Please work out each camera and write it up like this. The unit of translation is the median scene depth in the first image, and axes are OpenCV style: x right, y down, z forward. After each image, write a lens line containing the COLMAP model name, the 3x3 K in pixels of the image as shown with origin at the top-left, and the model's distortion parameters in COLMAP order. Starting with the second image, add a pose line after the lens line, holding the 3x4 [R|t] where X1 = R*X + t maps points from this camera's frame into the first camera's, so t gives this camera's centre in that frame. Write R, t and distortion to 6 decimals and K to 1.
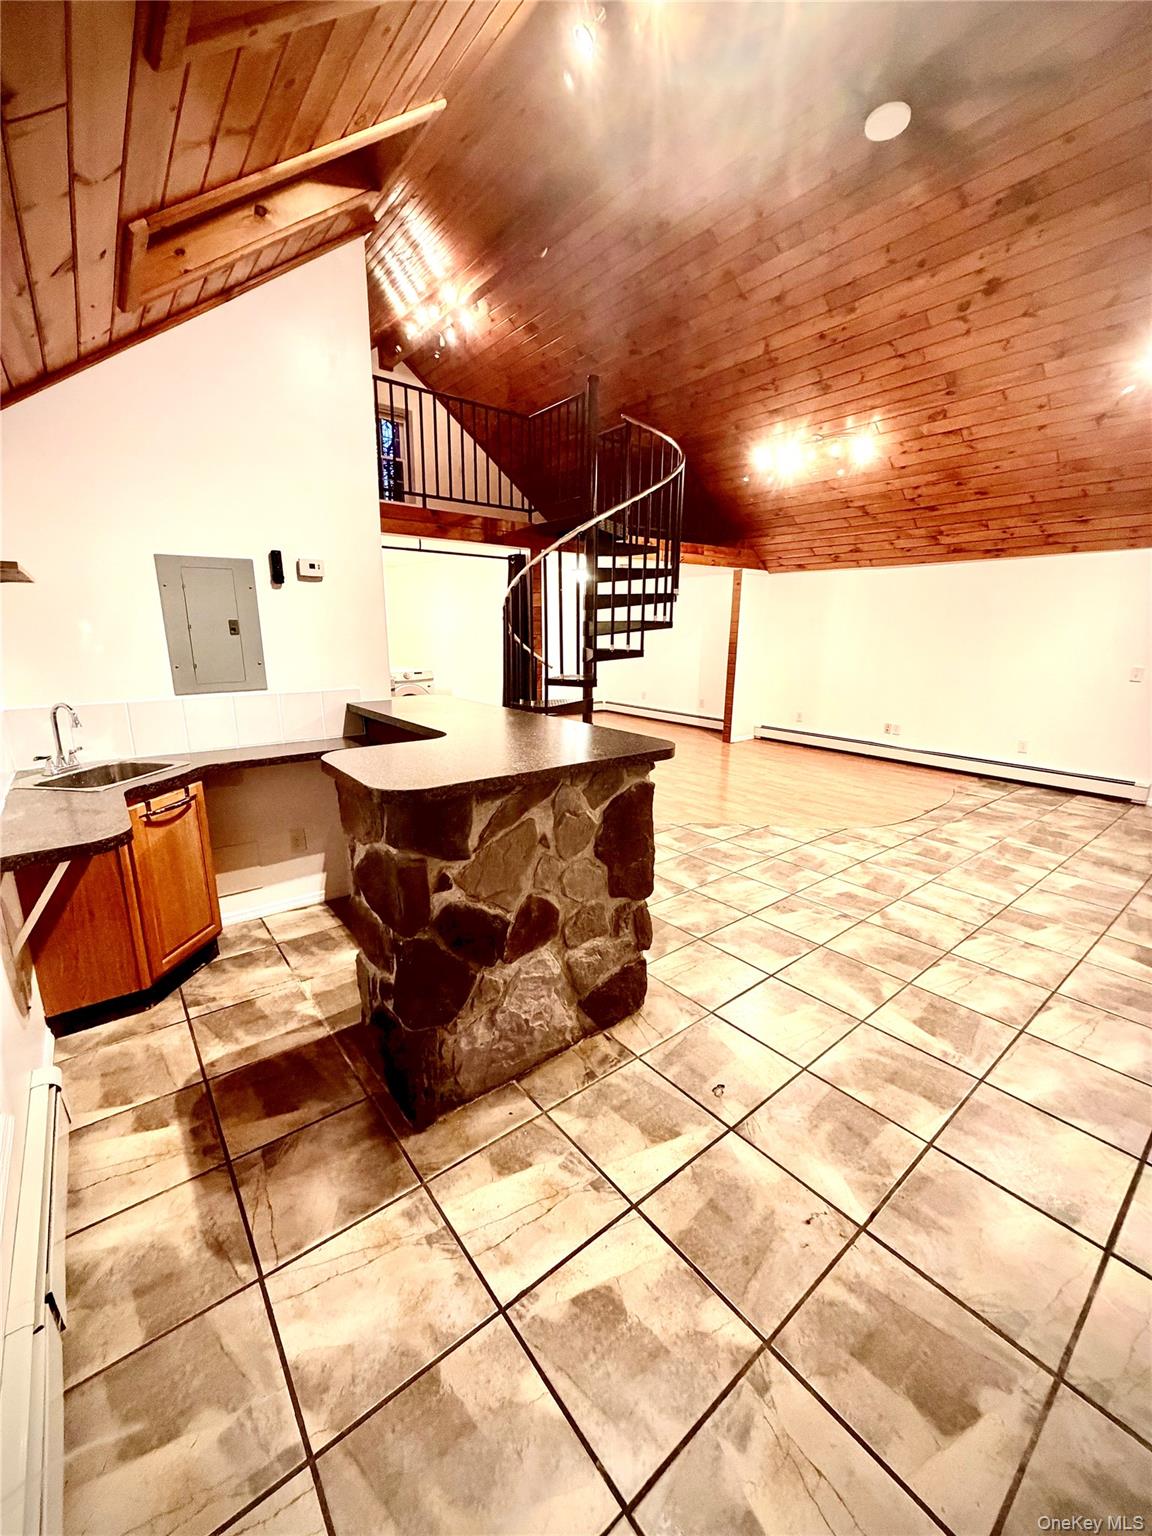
lens RADIAL K [[608.1, 0, 576.2], [0, 608.1, 762.5], [0, 0, 1]] dist [0.000987, -0.000740]
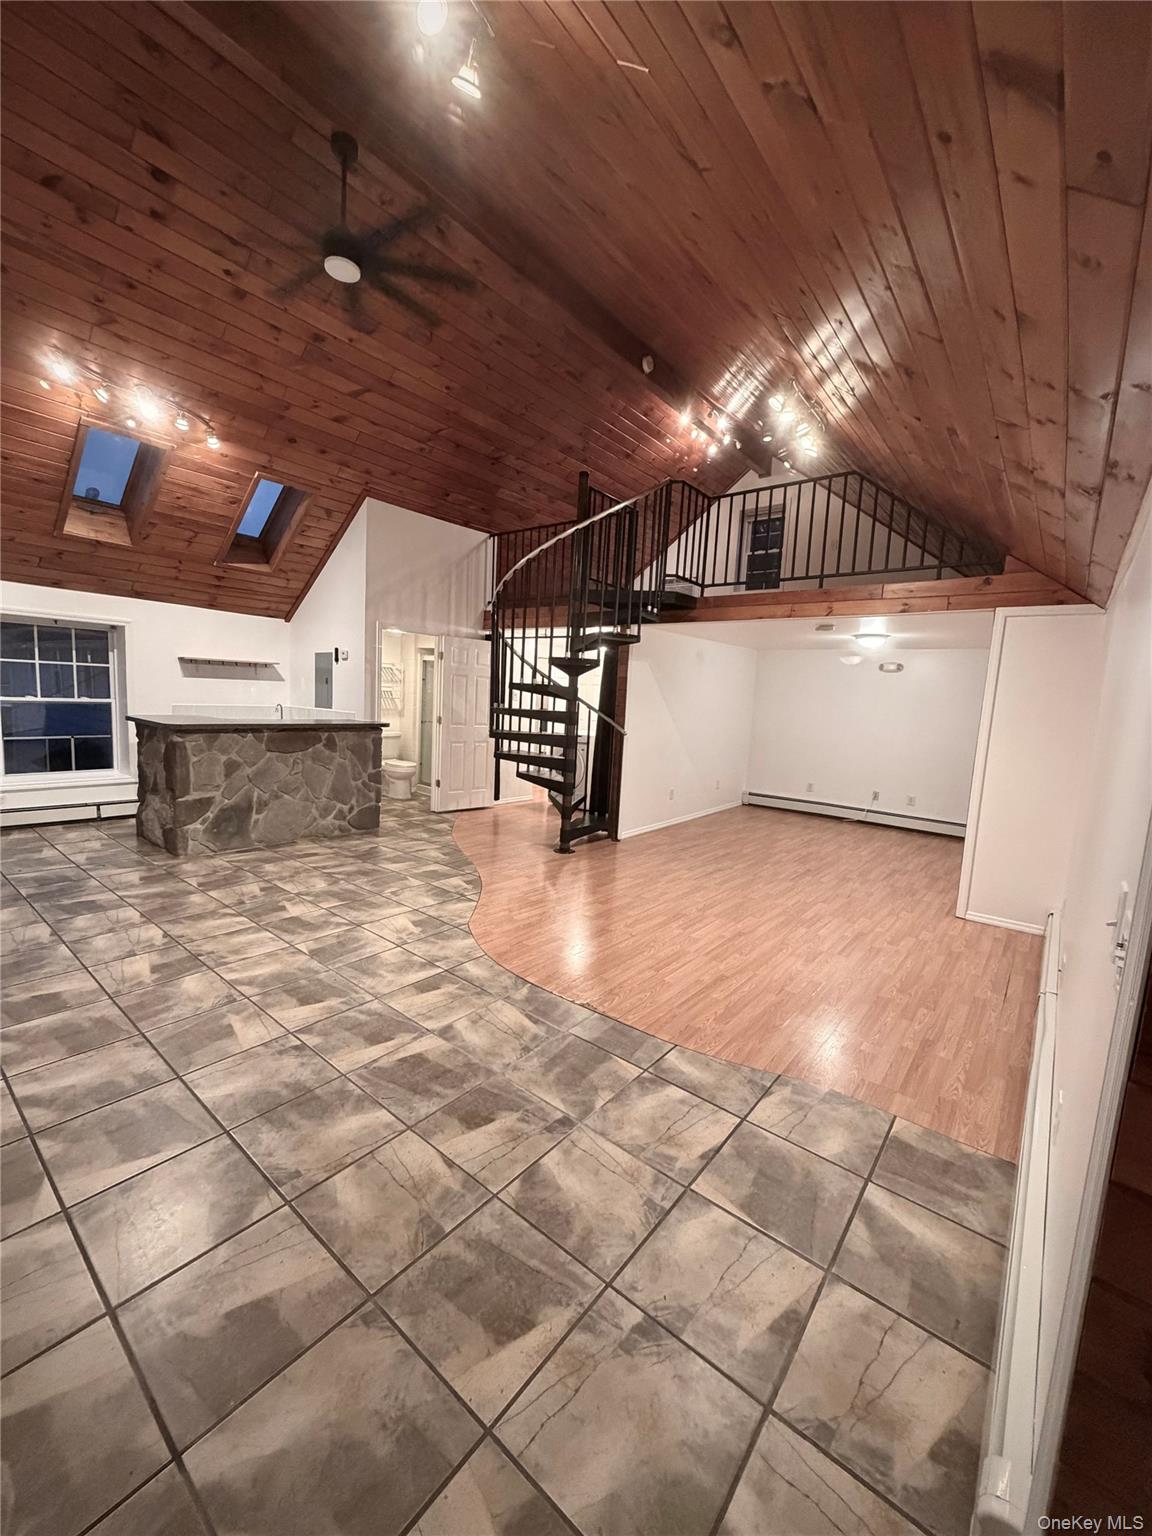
lens RADIAL K [[608.1, 0, 576.5], [0, 608.1, 761.6], [0, 0, 1]] dist [0.000987, -0.000740]
pose [[0.215418, 0.107601, -0.970576, 1.304944], [-0.262915, 0.963601, 0.048474, -0.193516], [0.940463, 0.244736, 0.235866, 0.954773]]
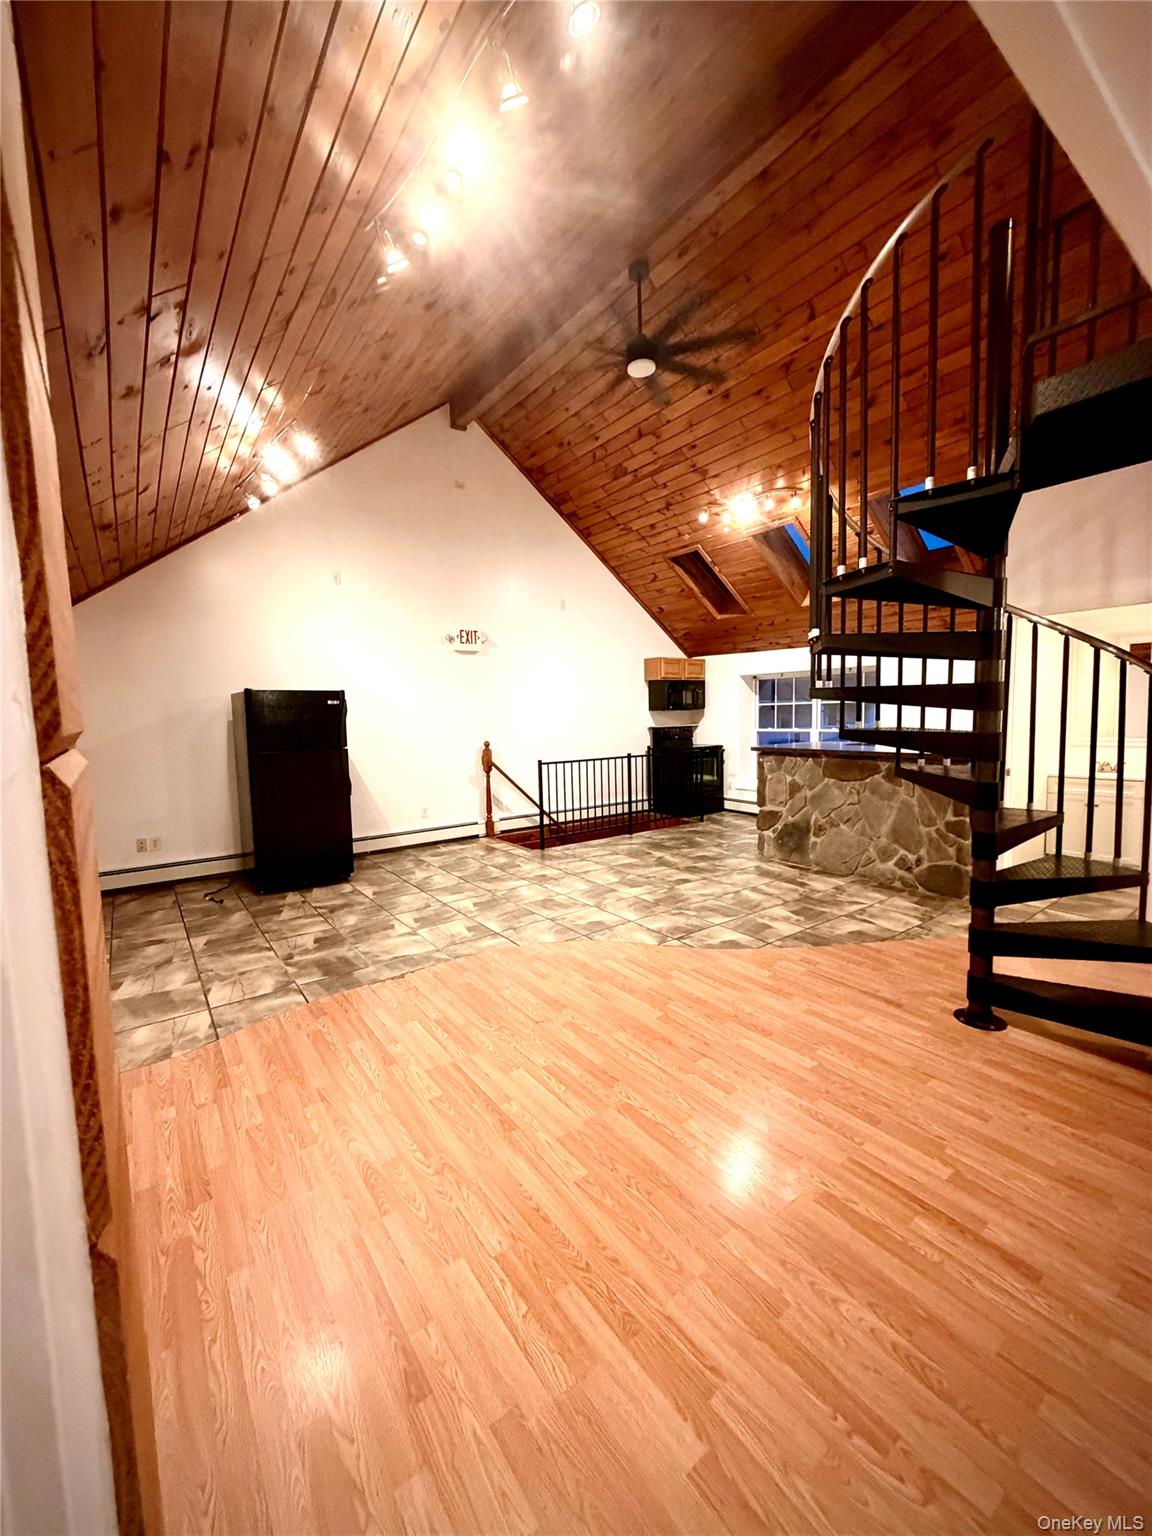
lens RADIAL K [[608.1, 0, 575.0], [0, 608.1, 761.4], [0, 0, 1]] dist [0.000987, -0.000740]
pose [[-0.999170, 0.009190, 0.039679, 0.426035], [0.020500, 0.955286, 0.294973, -0.396118], [-0.035194, 0.295542, -0.954681, 1.847847]]
